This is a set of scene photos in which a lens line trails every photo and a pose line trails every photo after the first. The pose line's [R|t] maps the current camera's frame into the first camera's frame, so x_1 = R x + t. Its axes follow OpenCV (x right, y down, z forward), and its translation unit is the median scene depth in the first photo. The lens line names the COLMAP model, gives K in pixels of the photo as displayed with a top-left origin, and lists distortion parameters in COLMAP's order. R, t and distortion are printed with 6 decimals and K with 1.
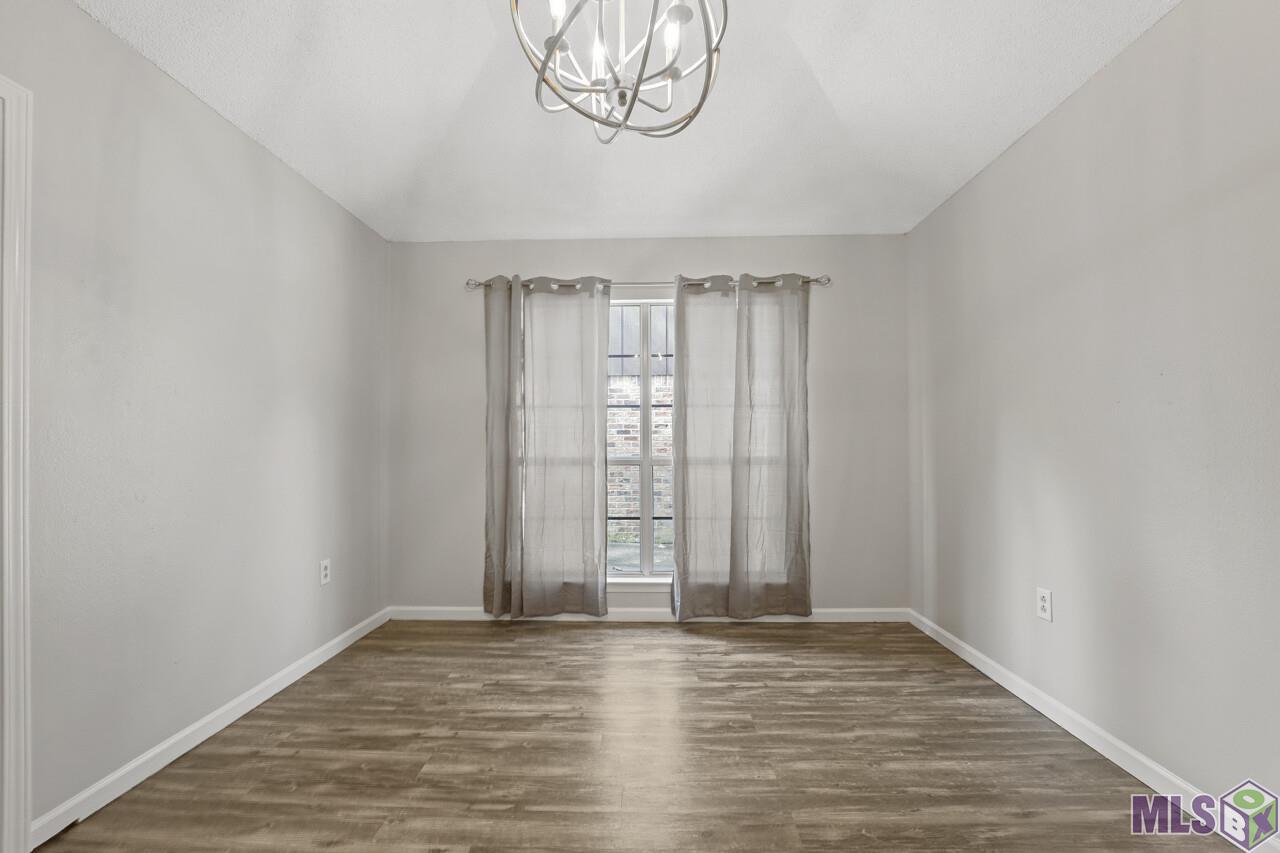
lens RADIAL K [[528.5, 0, 640.9], [0, 528.5, 434.5], [0, 0, 1]] dist [-0.017774, 0.000389]
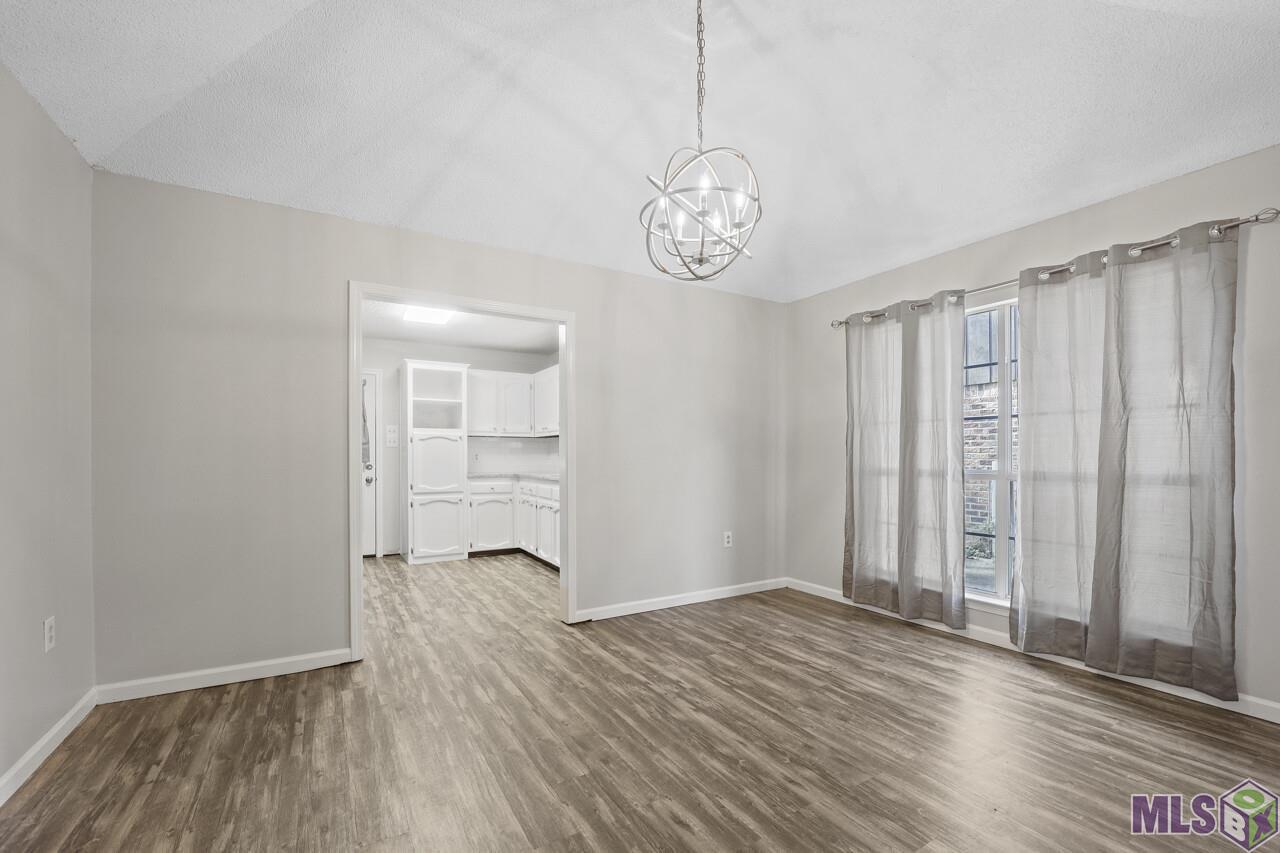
lens RADIAL K [[534.5, 0, 638.7], [0, 534.5, 454.0], [0, 0, 1]] dist [-0.015689, 0.000226]
pose [[0.534508, 0.000261, -0.845163, 0.496398], [0.012646, 0.999886, 0.008306, -0.003728], [0.845069, -0.015128, 0.534444, -0.043131]]
